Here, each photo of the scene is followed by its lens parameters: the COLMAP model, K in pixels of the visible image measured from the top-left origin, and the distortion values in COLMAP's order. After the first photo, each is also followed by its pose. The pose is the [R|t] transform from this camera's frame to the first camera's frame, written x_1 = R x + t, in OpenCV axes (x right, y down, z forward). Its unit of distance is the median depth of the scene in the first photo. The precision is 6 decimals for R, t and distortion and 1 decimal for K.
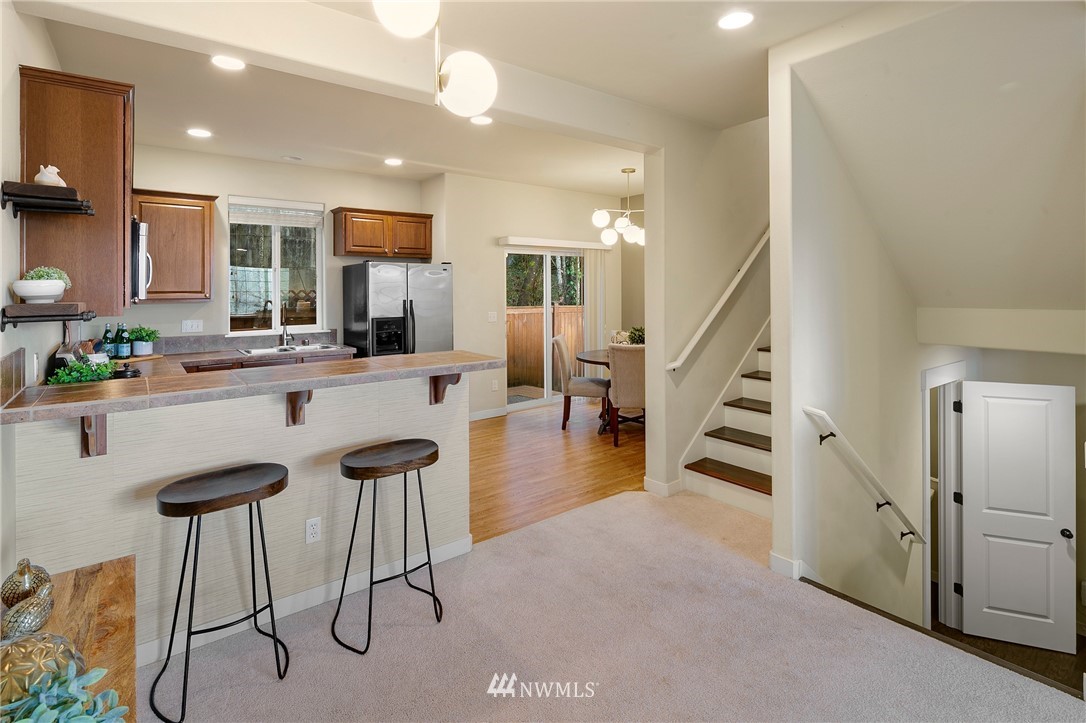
lens RADIAL K [[527.3, 0, 541.3], [0, 527.3, 284.7], [0, 0, 1]] dist [0.002803, -0.003949]
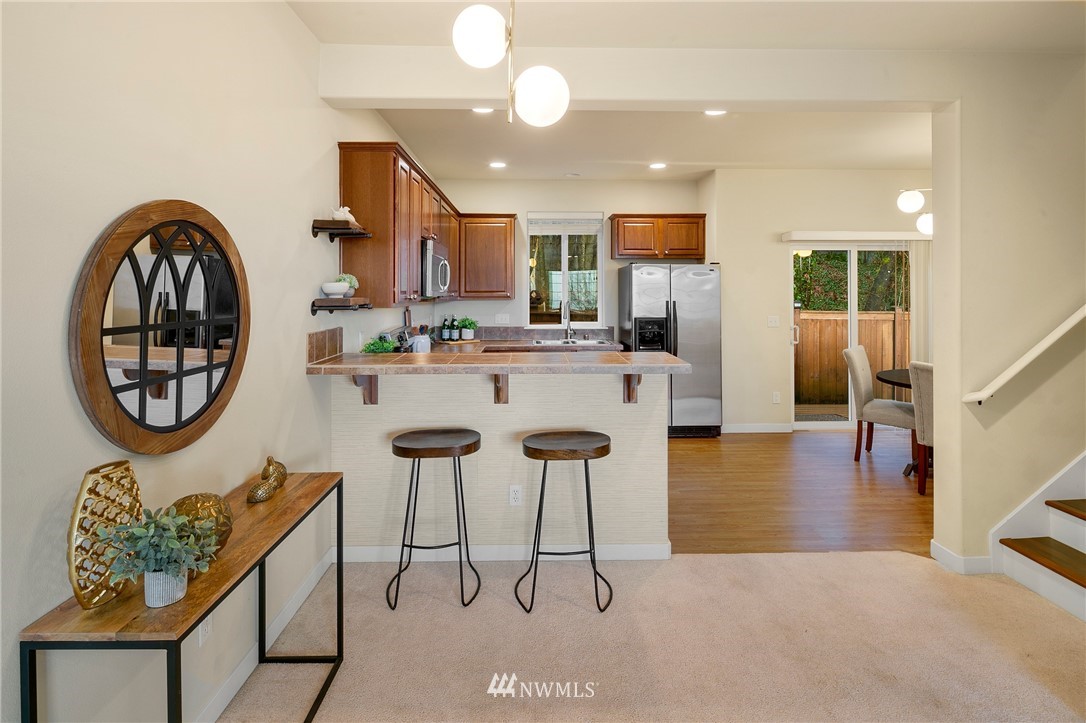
lens RADIAL K [[527.3, 0, 540.9], [0, 527.3, 285.2], [0, 0, 1]] dist [0.002803, -0.003949]
pose [[0.803857, -0.001072, -0.594821, 0.176501], [-0.000037, 0.999998, -0.001853, 0.000857], [0.594822, 0.001512, 0.803856, 0.053027]]
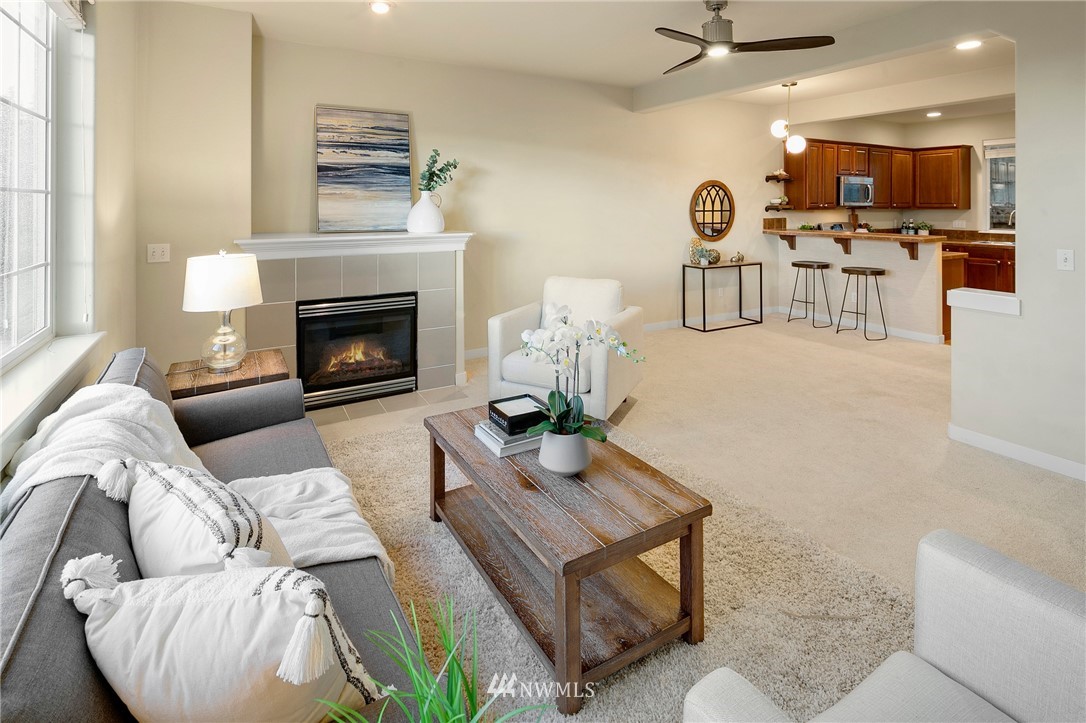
lens RADIAL K [[527.3, 0, 530.0], [0, 527.3, 205.4], [0, 0, 1]] dist [0.002803, -0.003949]
pose [[-0.153411, 0.006340, -0.988142, 1.314589], [0.009043, 0.999947, 0.005012, -0.000253], [0.988121, -0.008167, -0.153460, -0.083441]]
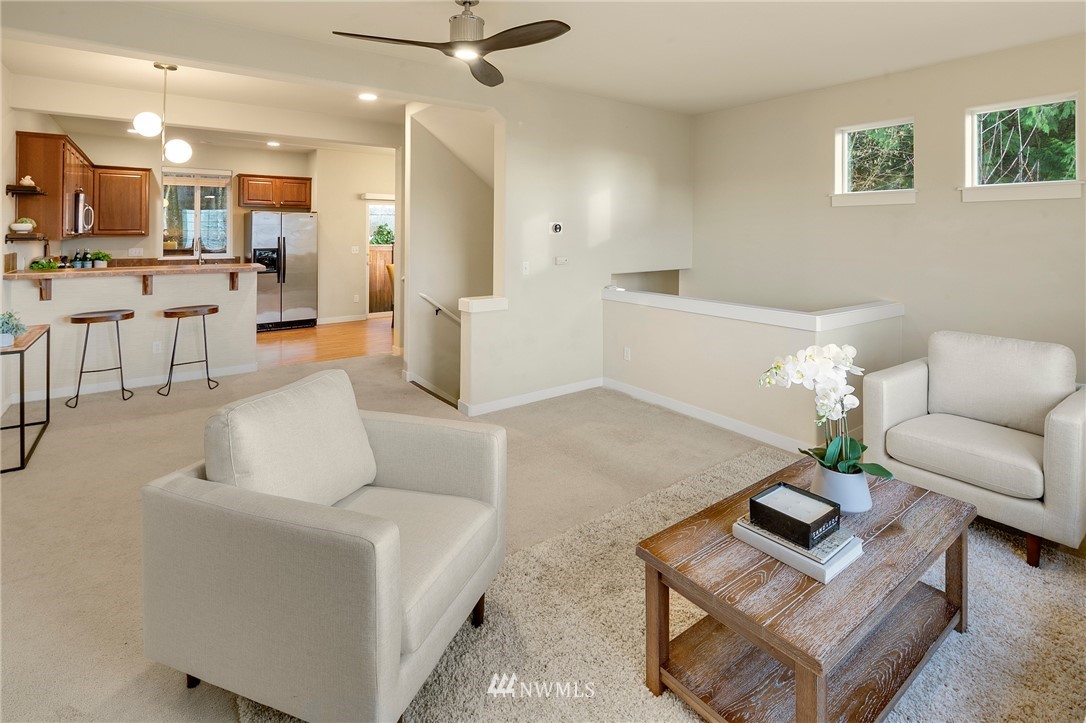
lens RADIAL K [[527.3, 0, 539.9], [0, 527.3, 226.4], [0, 0, 1]] dist [0.002803, -0.003949]
pose [[0.999596, 0.010258, -0.026489, 0.622766], [-0.010327, 0.999944, -0.002470, -0.005992], [0.026462, 0.002743, 0.999646, -0.566876]]
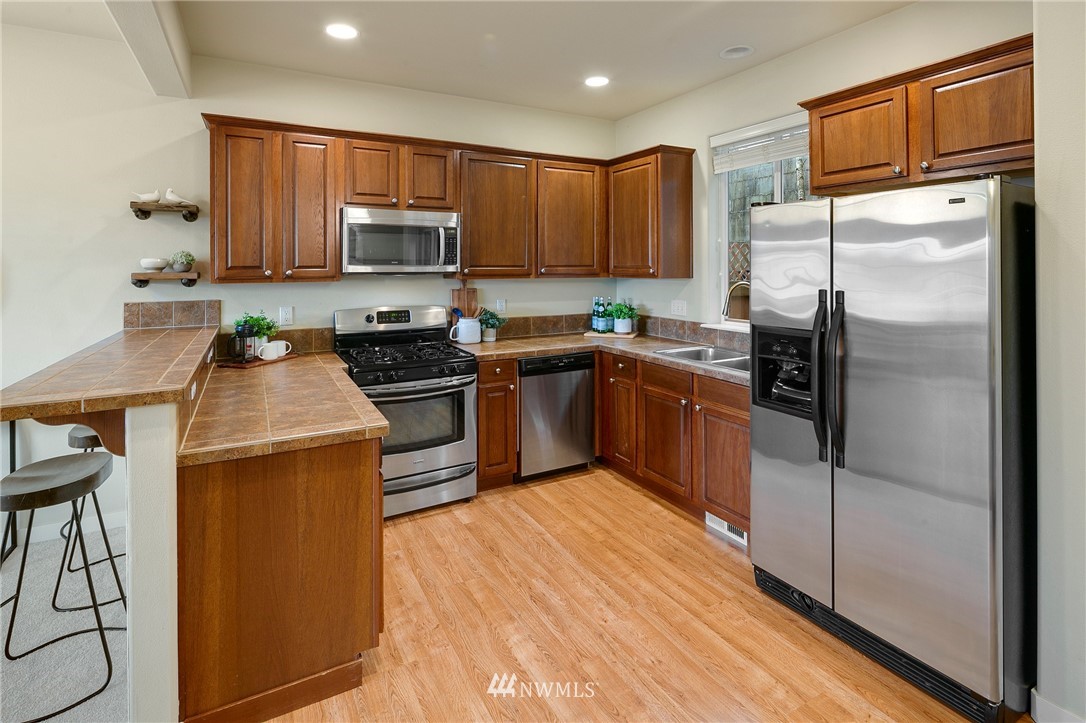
lens RADIAL K [[527.3, 0, 536.1], [0, 527.3, 267.9], [0, 0, 1]] dist [0.002803, -0.003949]
pose [[-0.163118, 0.005508, -0.986591, 0.211454], [0.011384, 0.999928, 0.003700, 0.010907], [0.986541, -0.010628, -0.163169, 1.020511]]
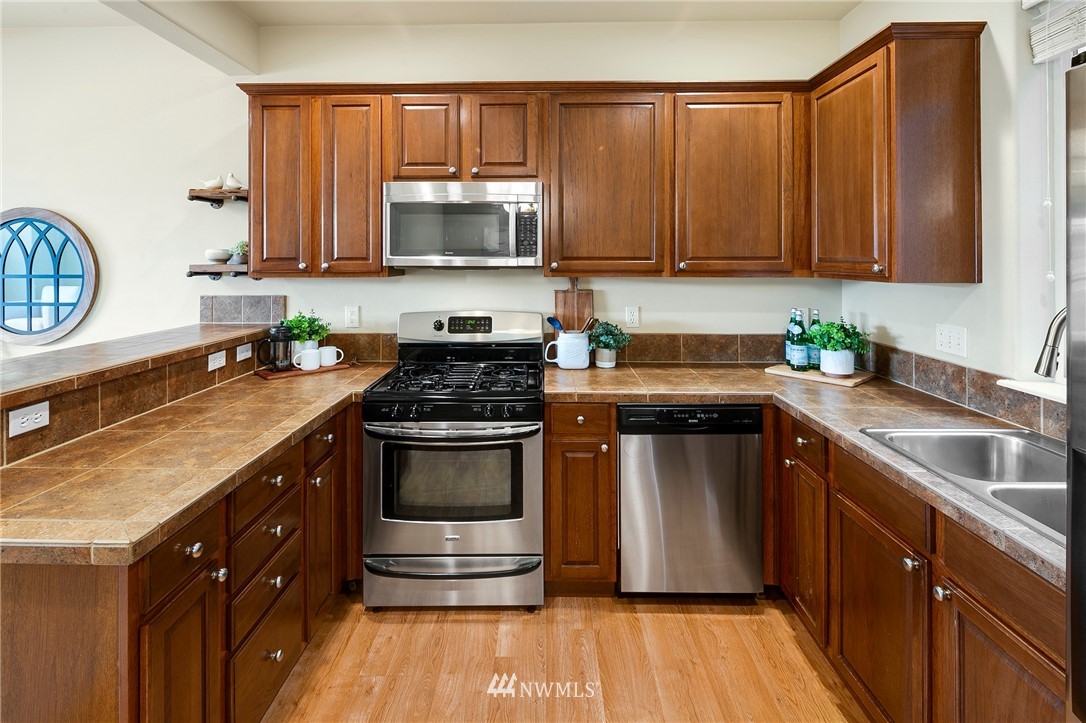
lens RADIAL K [[527.3, 0, 539.6], [0, 527.3, 256.3], [0, 0, 1]] dist [0.002803, -0.003949]
pose [[-0.629071, -0.001457, -0.777346, -0.134986], [0.008168, 0.999931, -0.008484, 0.012692], [0.777305, -0.011686, -0.629016, 1.126889]]
